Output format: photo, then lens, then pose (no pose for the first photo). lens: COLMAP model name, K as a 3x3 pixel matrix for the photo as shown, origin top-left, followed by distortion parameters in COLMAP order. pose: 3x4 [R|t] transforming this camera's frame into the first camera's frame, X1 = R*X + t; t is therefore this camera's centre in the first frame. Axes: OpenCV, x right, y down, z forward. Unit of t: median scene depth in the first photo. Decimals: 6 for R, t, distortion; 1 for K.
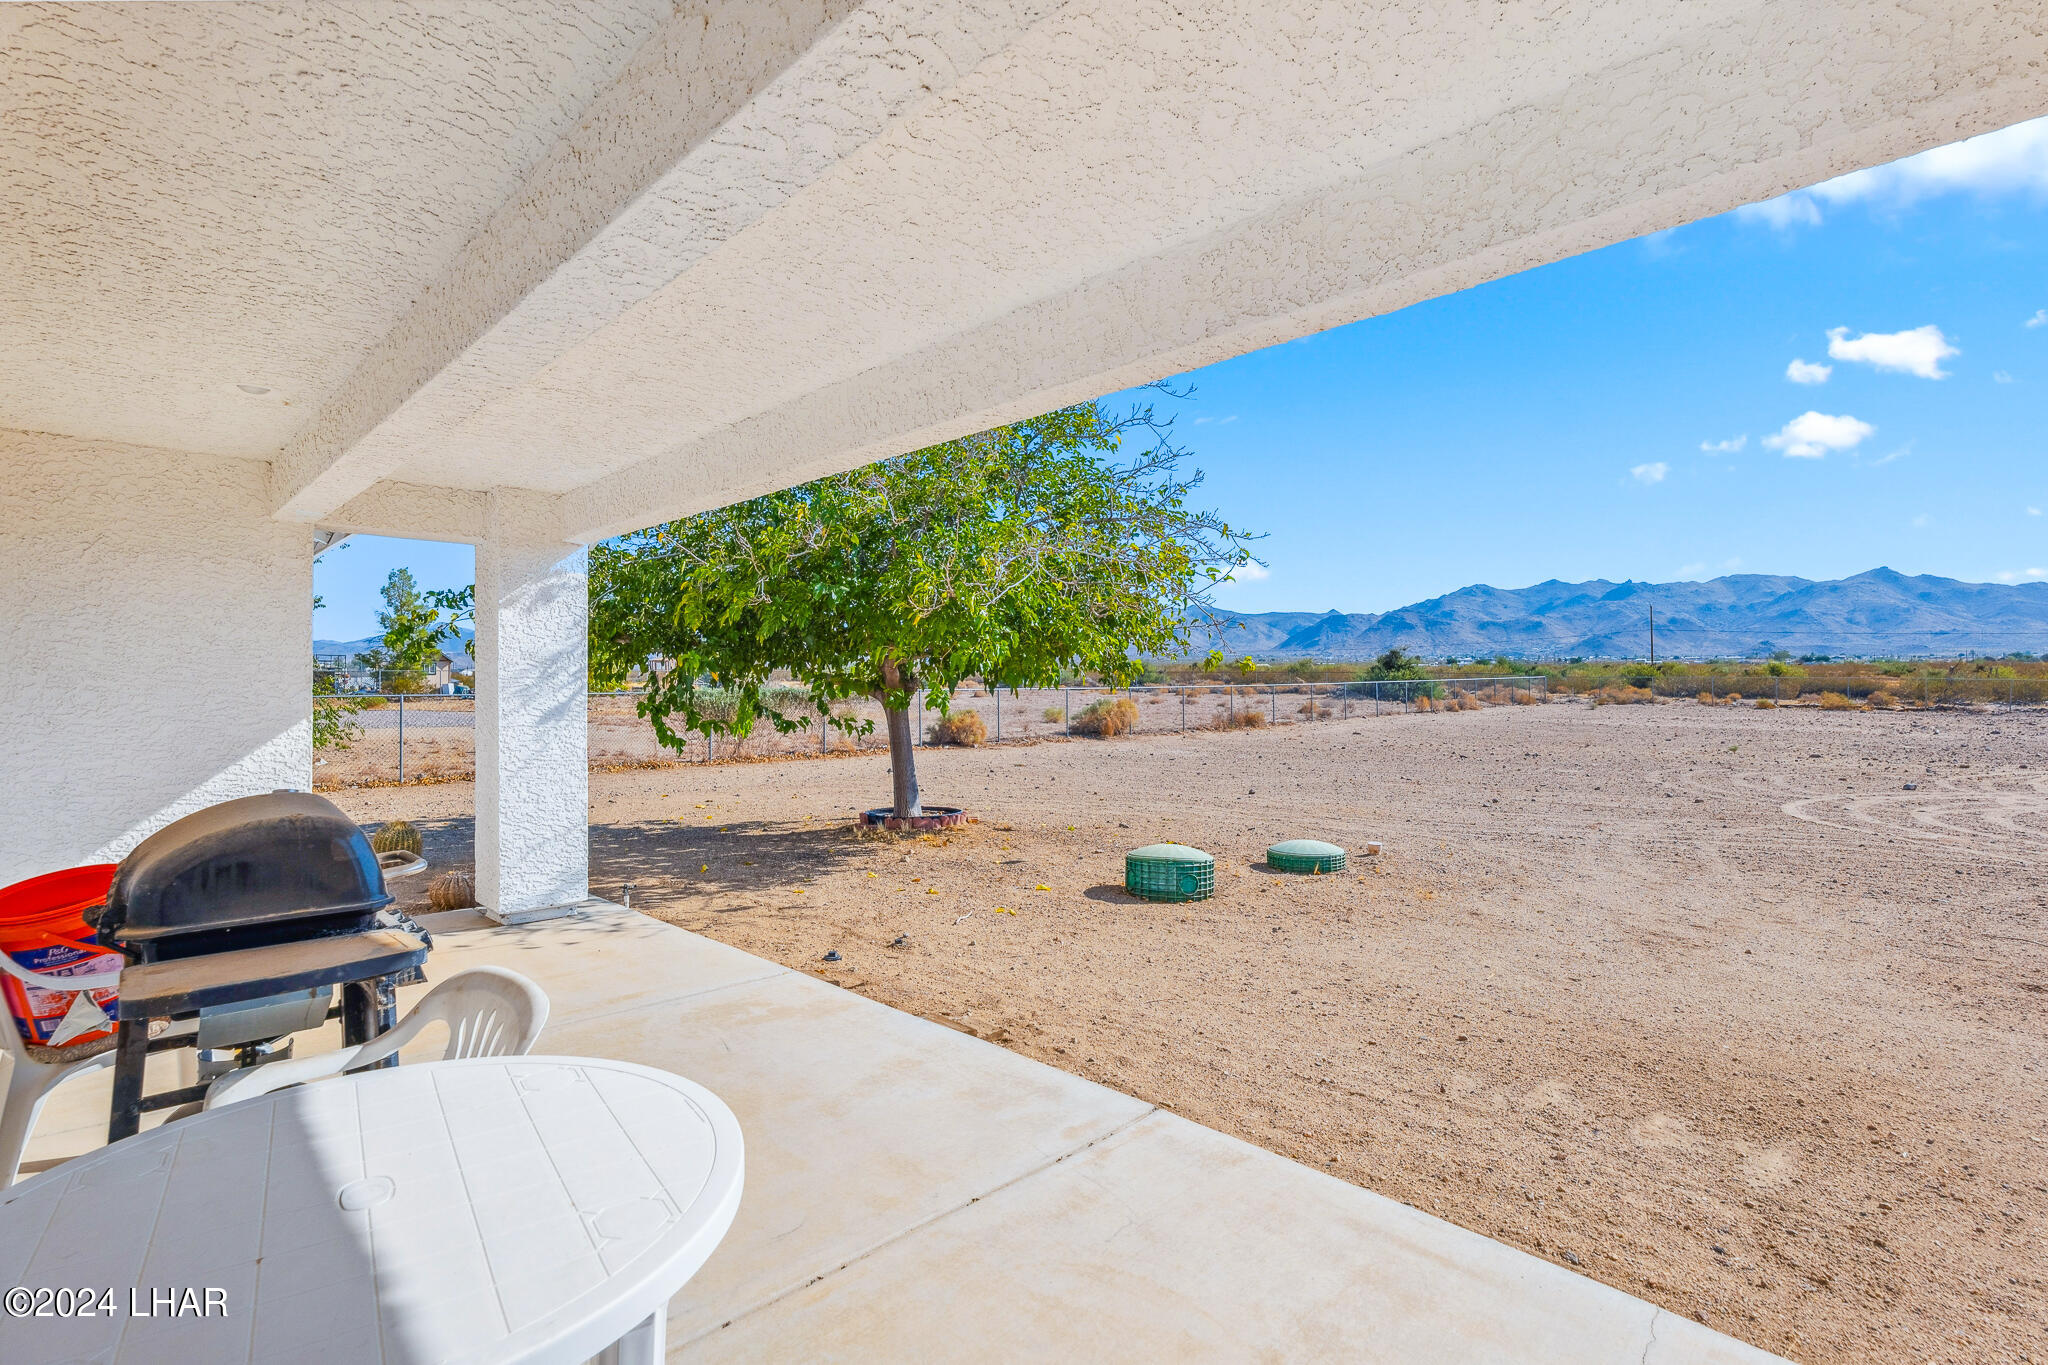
lens RADIAL K [[958.3, 0, 1029.5], [0, 958.3, 678.7], [0, 0, 1]] dist [0.001223, -0.000215]
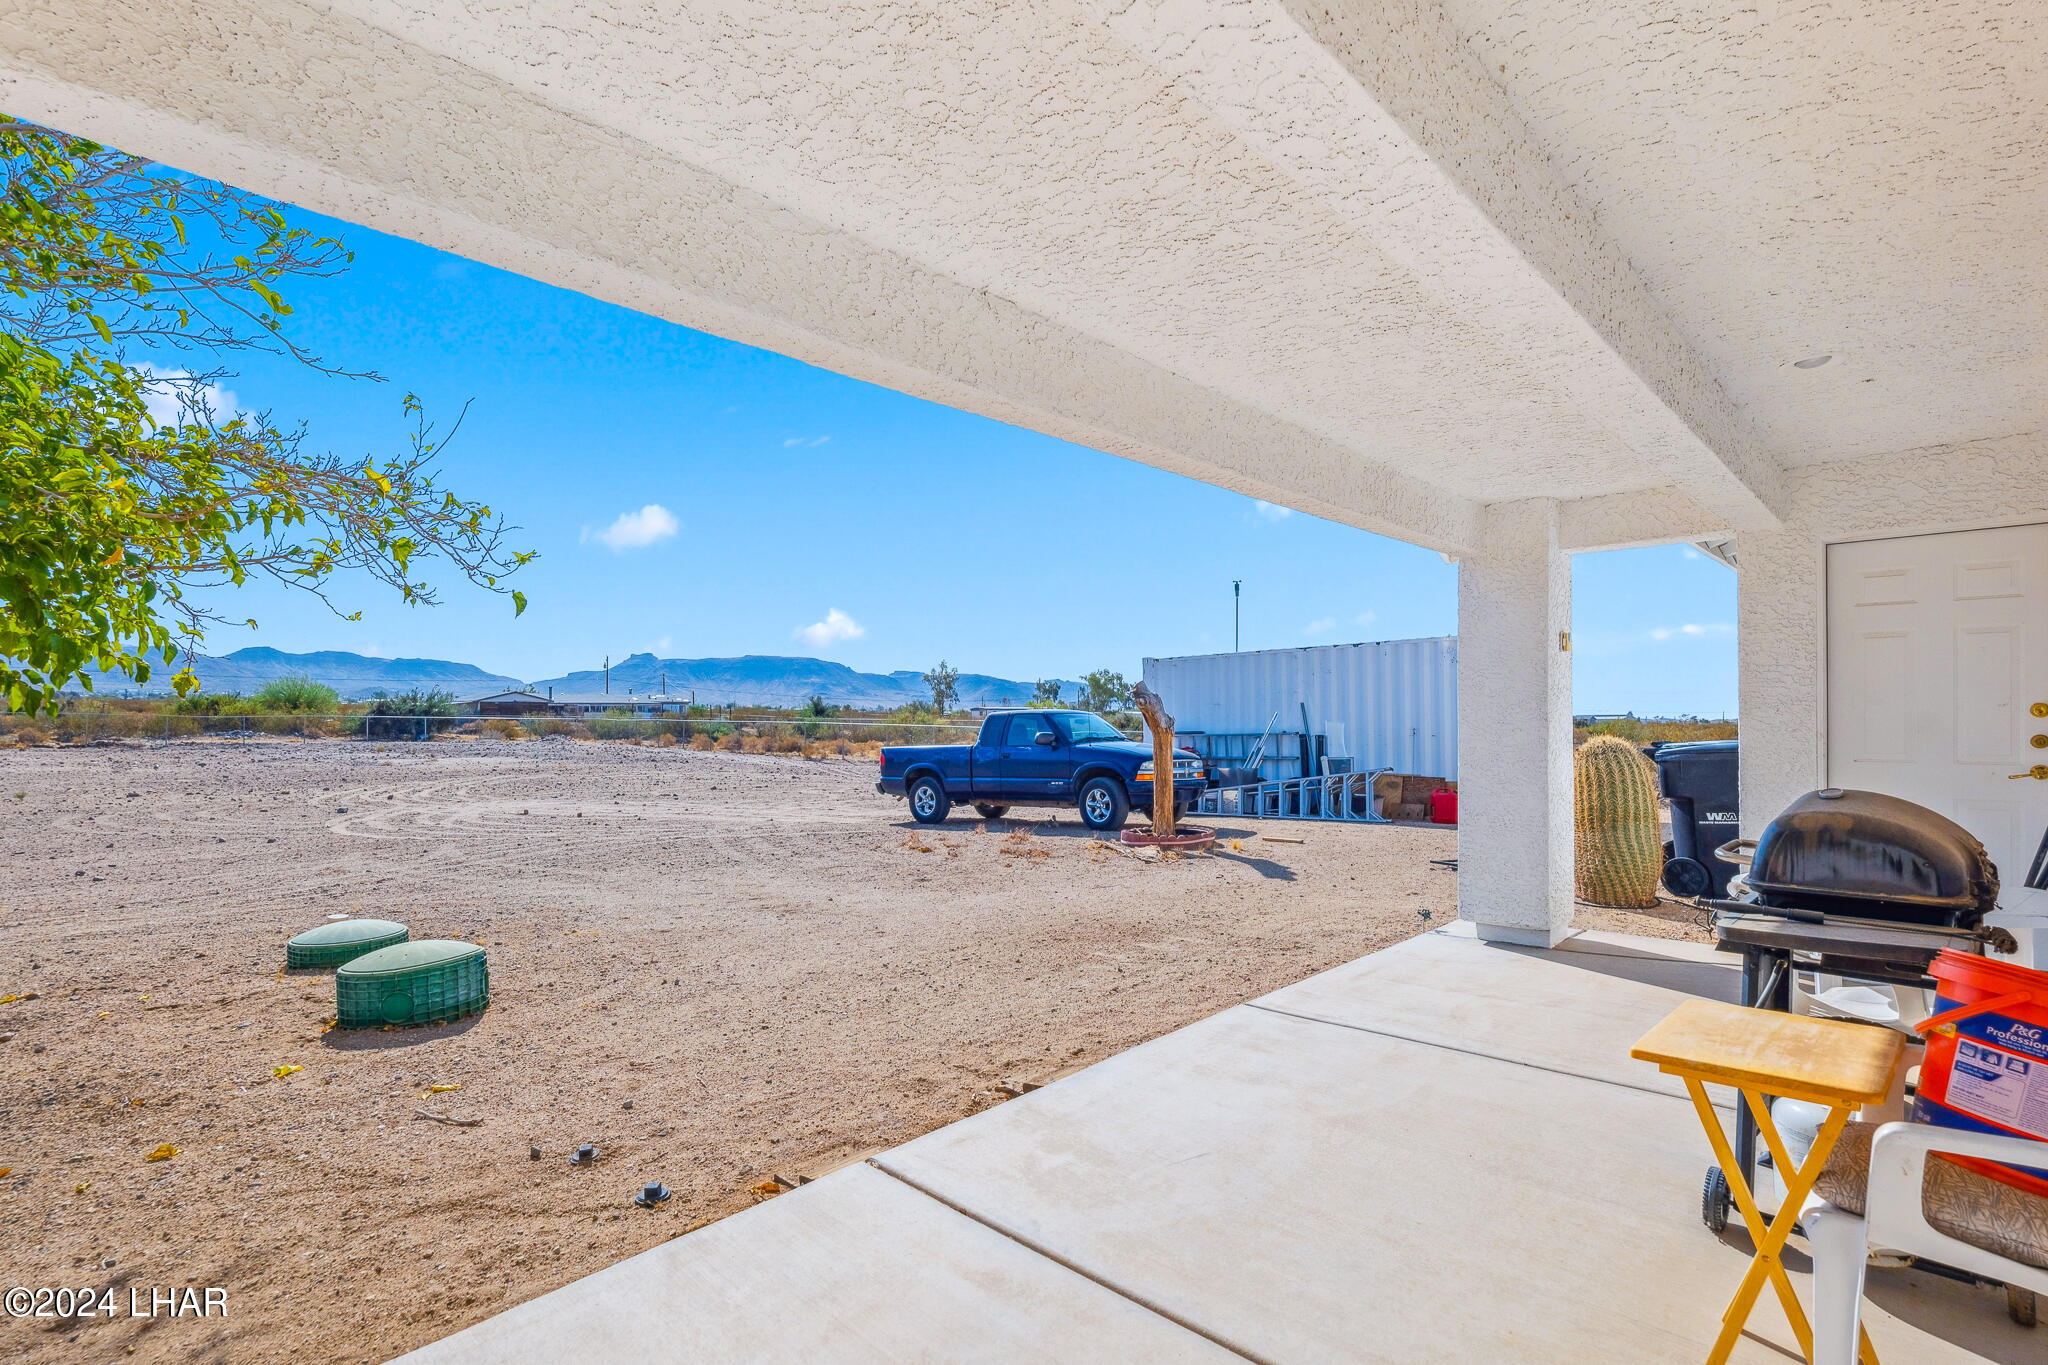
lens RADIAL K [[958.3, 0, 1029.5], [0, 958.3, 678.7], [0, 0, 1]] dist [0.001223, -0.000215]
pose [[-0.023265, 0.045923, 0.998674, -0.933291], [-0.007817, 0.998906, -0.046116, 0.020857], [-0.999699, -0.008880, -0.022880, 0.961524]]
